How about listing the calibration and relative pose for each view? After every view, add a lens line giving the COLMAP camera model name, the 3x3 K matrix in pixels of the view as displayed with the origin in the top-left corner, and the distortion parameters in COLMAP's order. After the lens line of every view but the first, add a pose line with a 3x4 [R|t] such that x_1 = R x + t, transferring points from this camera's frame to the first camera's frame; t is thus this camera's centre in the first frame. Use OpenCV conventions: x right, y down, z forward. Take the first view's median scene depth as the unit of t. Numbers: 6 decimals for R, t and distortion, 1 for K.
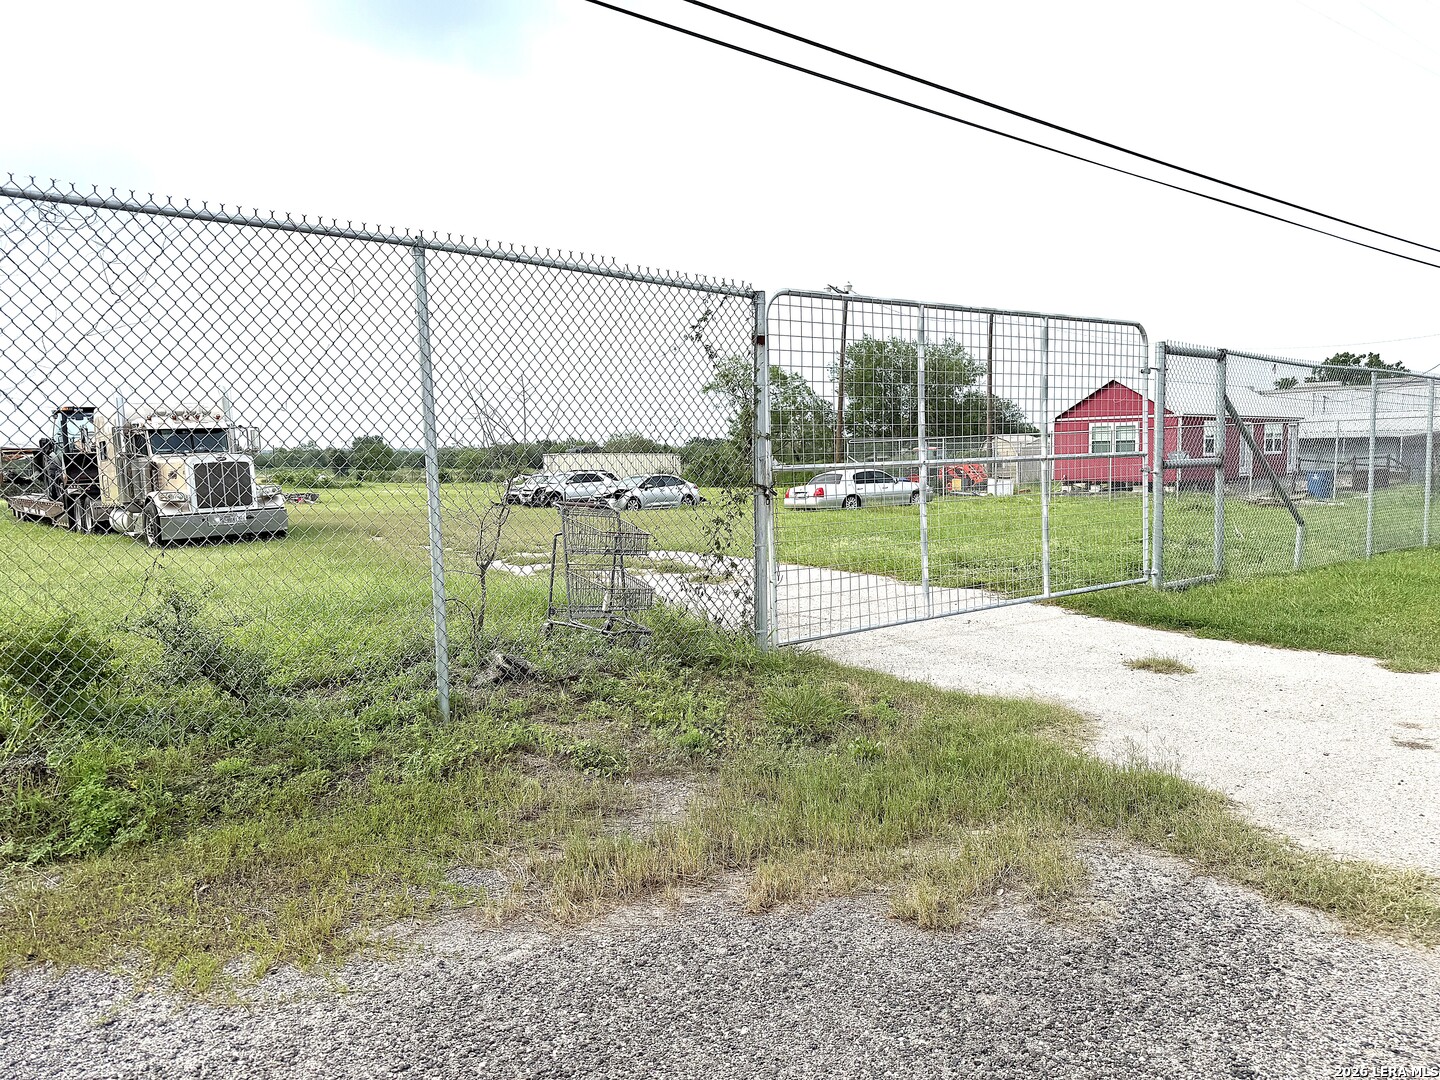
lens RADIAL K [[985.3, 0, 711.5], [0, 985.3, 544.9], [0, 0, 1]] dist [0.102130, -0.174946]
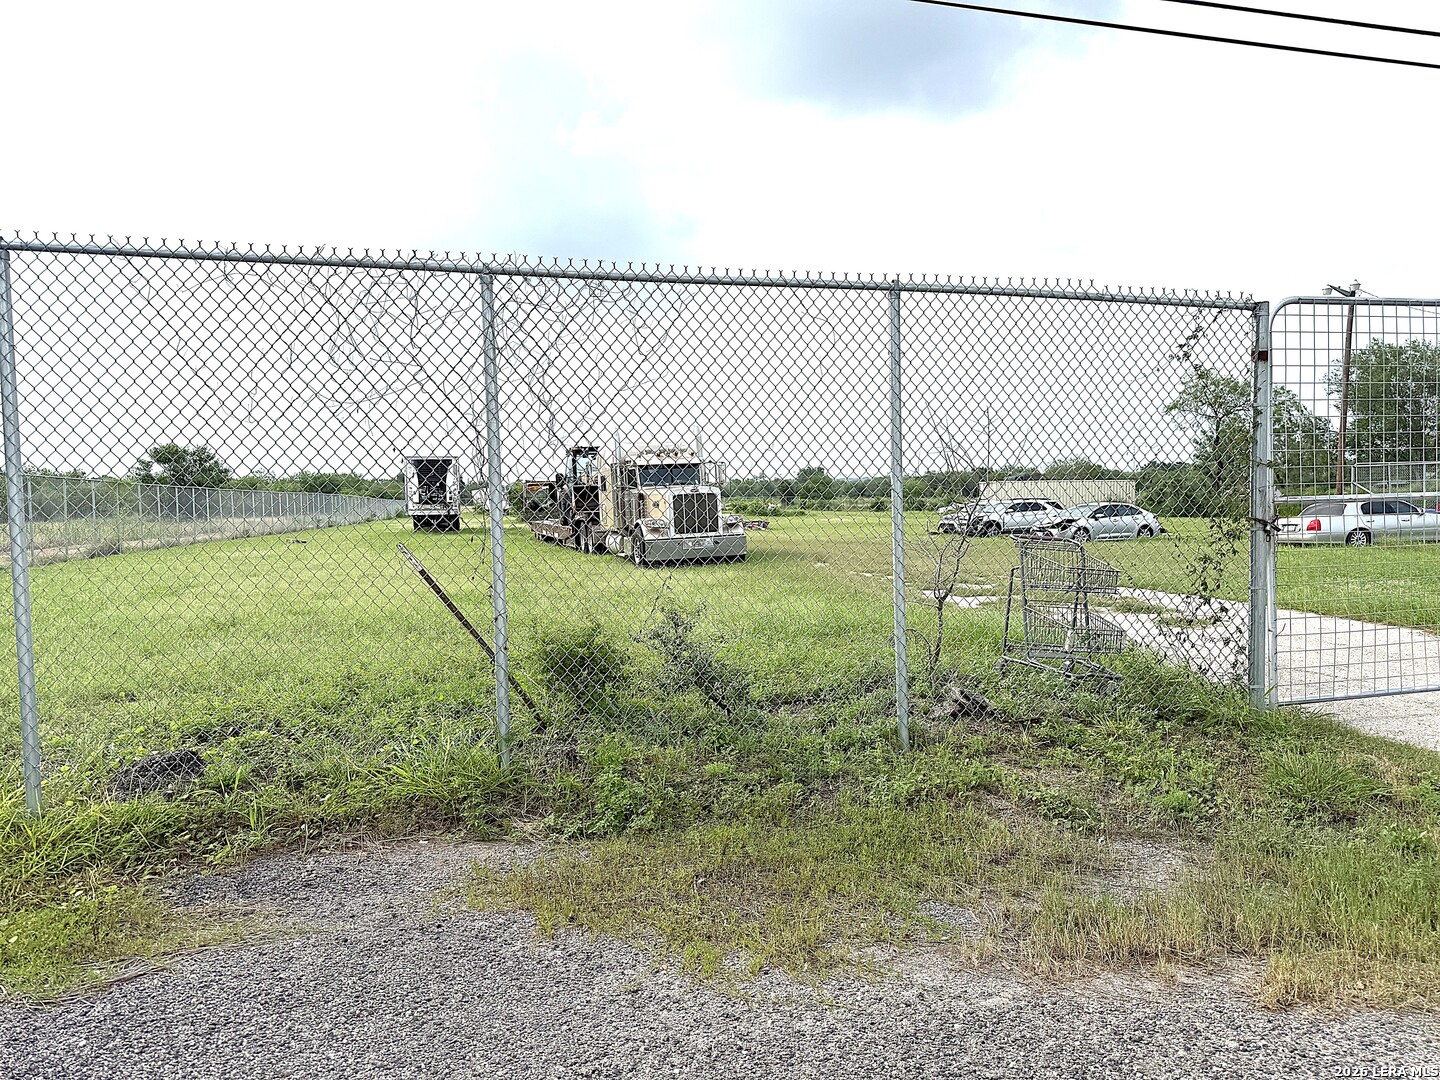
lens RADIAL K [[985.3, 0, 711.5], [0, 985.3, 544.9], [0, 0, 1]] dist [0.102130, -0.174946]
pose [[0.908816, 0.019871, -0.416723, -0.025888], [-0.031704, 0.999266, -0.021492, -0.004088], [0.415990, 0.032744, 0.908779, -0.011477]]
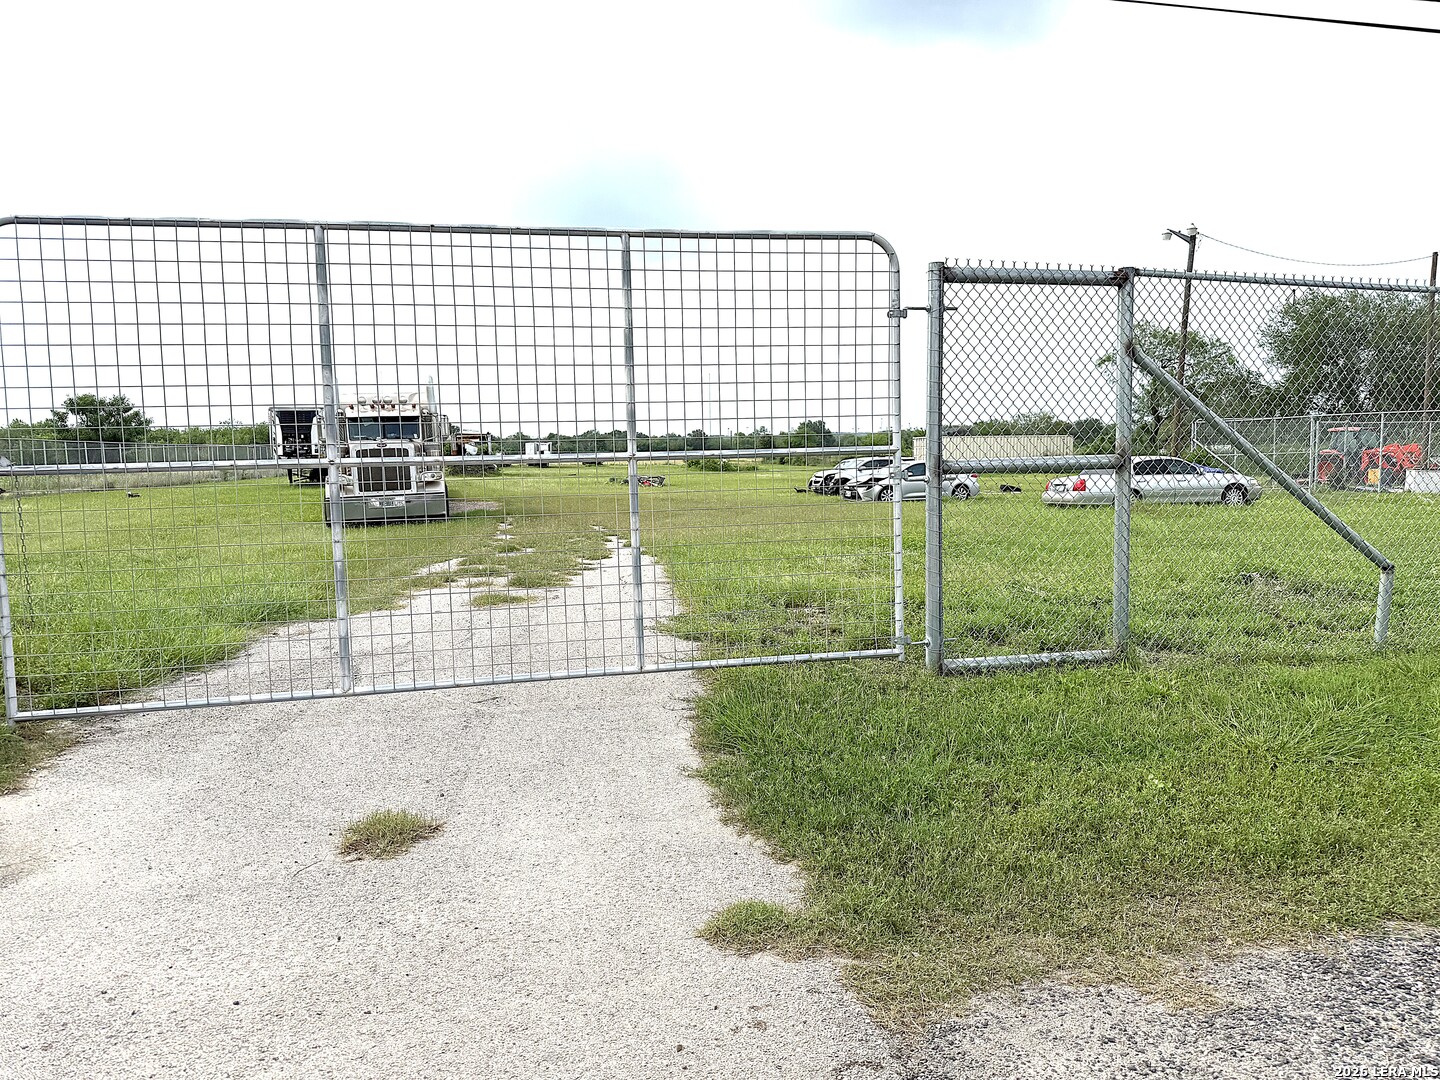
lens RADIAL K [[996.6, 0, 720.4], [0, 996.6, 549.8], [0, 0, 1]] dist [0.087488, -0.184549]
pose [[0.906776, 0.046118, -0.419082, 0.969843], [-0.036999, 0.998869, 0.029865, -0.071968], [0.419986, -0.011575, 0.907457, 0.647594]]
